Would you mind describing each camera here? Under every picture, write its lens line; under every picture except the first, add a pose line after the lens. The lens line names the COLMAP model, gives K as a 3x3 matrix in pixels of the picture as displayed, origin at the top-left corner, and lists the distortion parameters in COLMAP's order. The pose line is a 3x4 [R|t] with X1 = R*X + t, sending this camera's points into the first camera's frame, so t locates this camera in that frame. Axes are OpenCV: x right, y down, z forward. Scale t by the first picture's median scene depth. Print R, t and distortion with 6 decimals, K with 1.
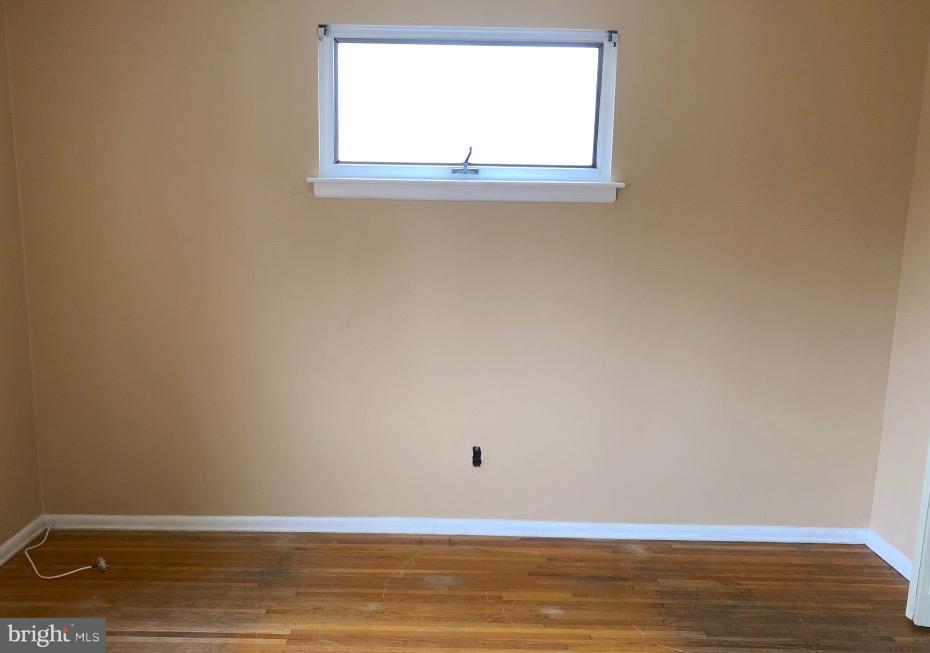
lens RADIAL K [[809.1, 0, 464.2], [0, 809.1, 342.6], [0, 0, 1]] dist [0.039627, -0.014335]
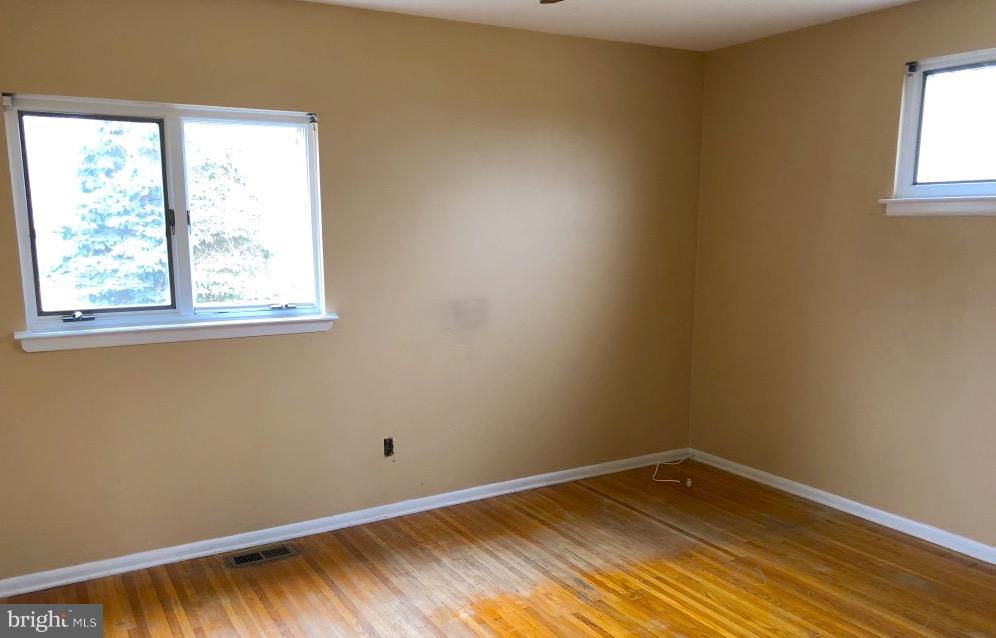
lens RADIAL K [[804.9, 0, 498.5], [0, 804.9, 320.8], [0, 0, 1]] dist [-0.005284, 0.003374]
pose [[0.512715, 0.083004, -0.854537, 0.503517], [-0.127059, 0.991692, 0.020091, 0.009197], [0.849105, 0.098276, 0.519001, -0.015200]]
